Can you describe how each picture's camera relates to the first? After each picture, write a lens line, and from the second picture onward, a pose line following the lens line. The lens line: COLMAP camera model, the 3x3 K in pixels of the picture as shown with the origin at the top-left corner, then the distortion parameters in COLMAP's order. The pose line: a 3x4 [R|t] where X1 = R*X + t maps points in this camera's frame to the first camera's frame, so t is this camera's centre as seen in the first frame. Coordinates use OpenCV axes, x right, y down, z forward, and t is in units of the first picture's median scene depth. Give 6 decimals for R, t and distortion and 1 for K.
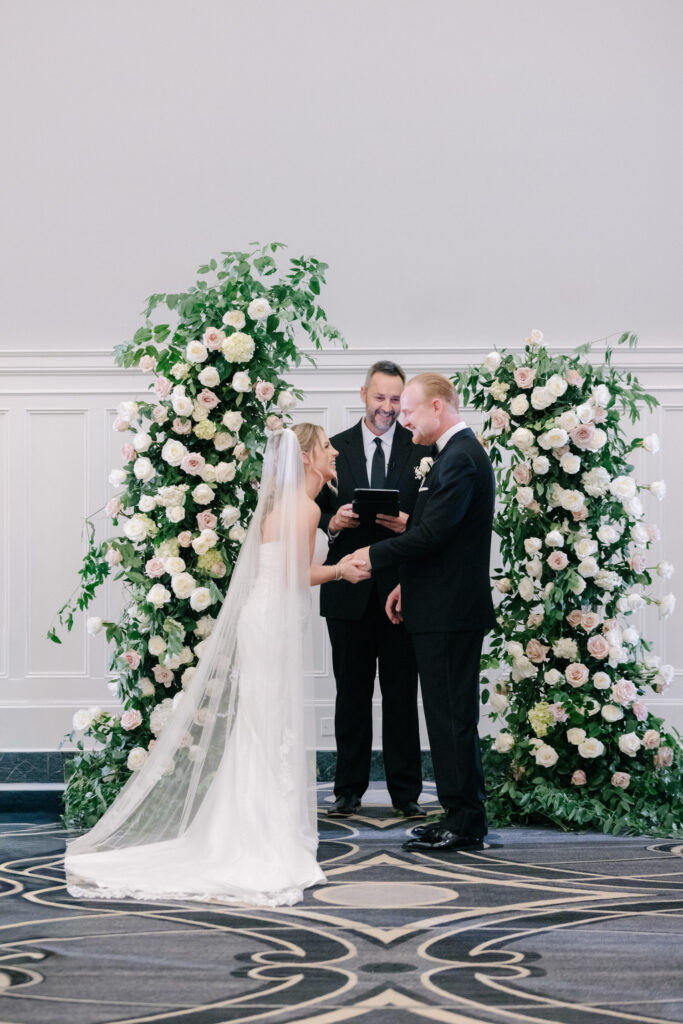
lens RADIAL K [[1252.8, 0, 344.4], [0, 1252.8, 499.6], [0, 0, 1]] dist [-0.011176, 0.005813]
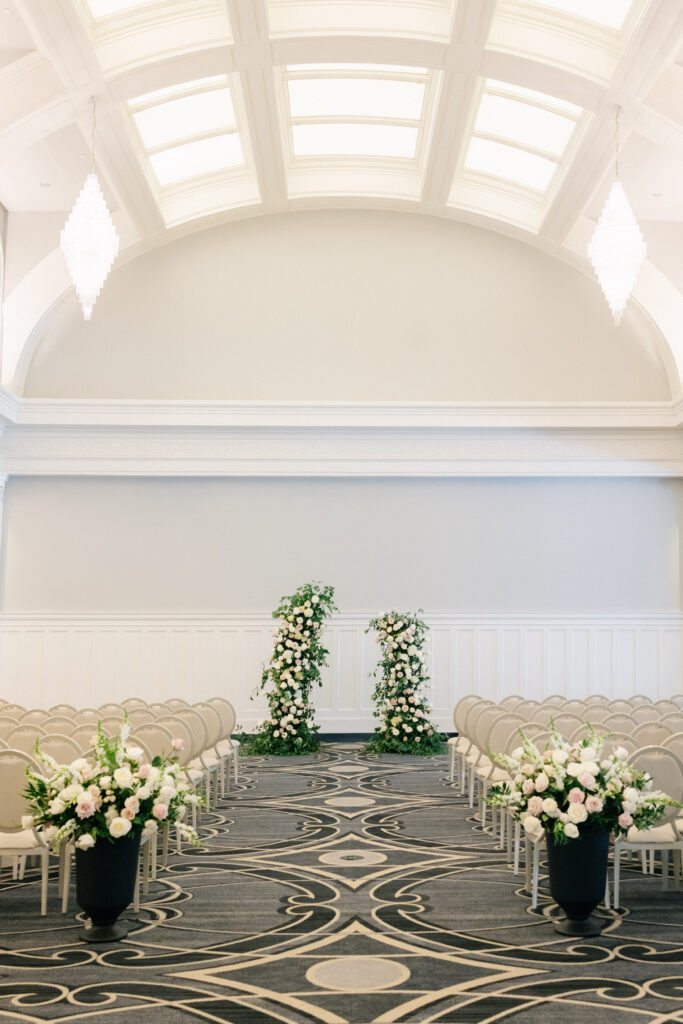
lens RADIAL K [[1176.4, 0, 445.0], [0, 1176.4, 430.7], [0, 0, 1]] dist [-0.008717, 0.016253]
pose [[0.995832, 0.017243, 0.089564, -0.008625], [0.004107, 0.972495, -0.232888, 0.149859], [-0.091116, 0.232285, 0.968371, -2.310331]]
